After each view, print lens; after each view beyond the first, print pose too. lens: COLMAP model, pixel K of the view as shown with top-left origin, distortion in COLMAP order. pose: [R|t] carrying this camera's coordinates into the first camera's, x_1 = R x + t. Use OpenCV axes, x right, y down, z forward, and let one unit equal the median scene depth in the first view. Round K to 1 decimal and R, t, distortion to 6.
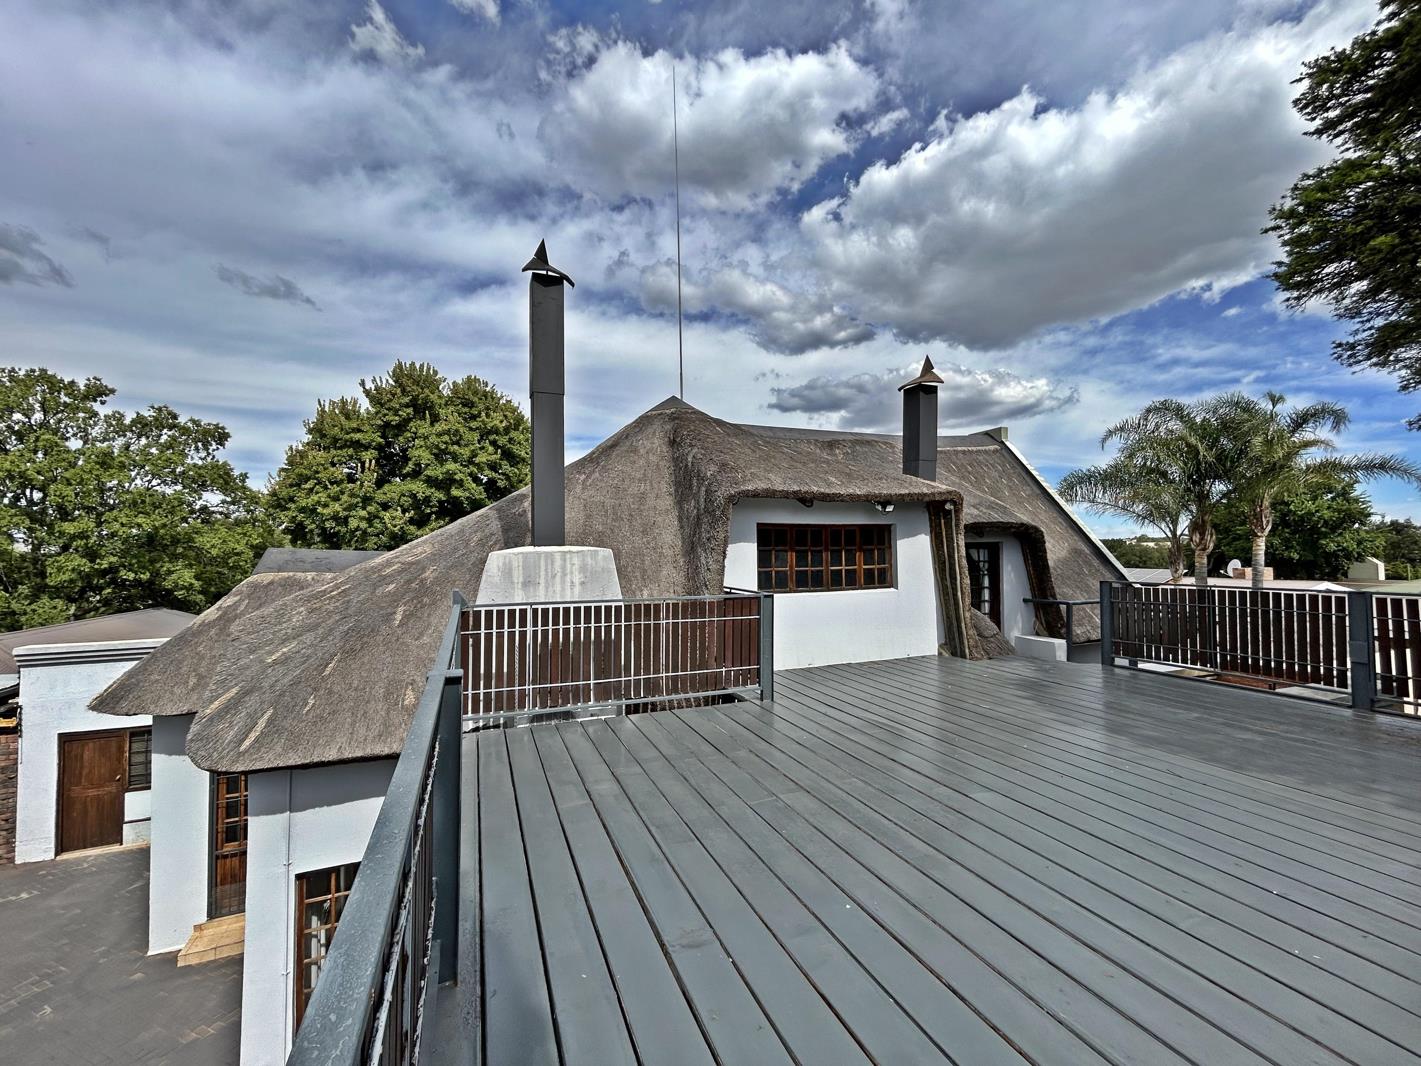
lens RADIAL K [[580.8, 0, 709.4], [0, 580.8, 532.3], [0, 0, 1]] dist [0.000838, 0.000653]
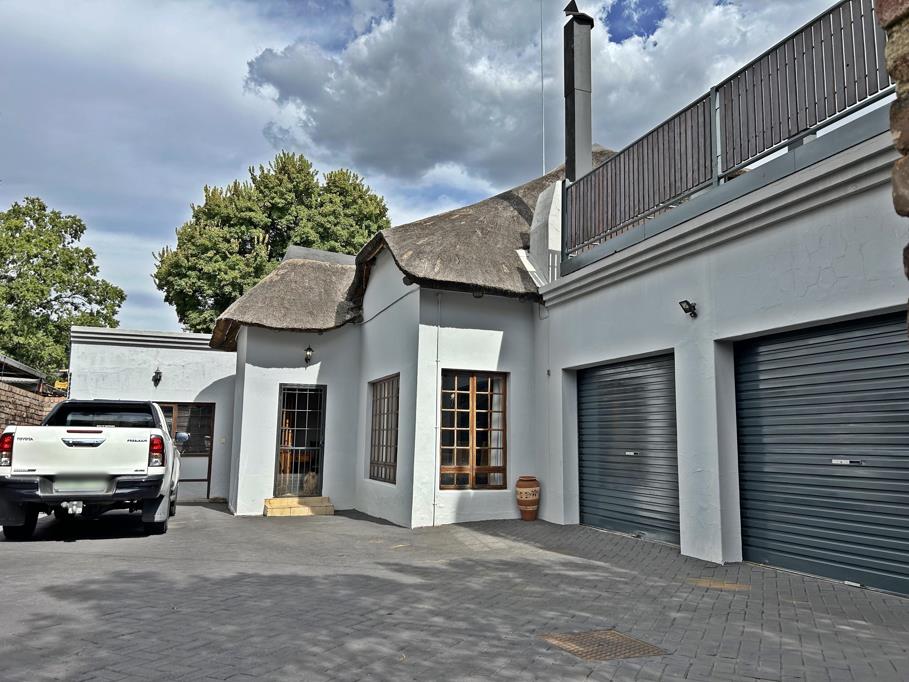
lens RADIAL K [[697.9, 0, 455.2], [0, 697.9, 342.7], [0, 0, 1]] dist [0.007879, 0.001658]
pose [[0.999030, 0.023904, -0.036986, -0.167735], [-0.027968, 0.993134, -0.113586, 0.202436], [0.034017, 0.114511, 0.992839, -0.241434]]
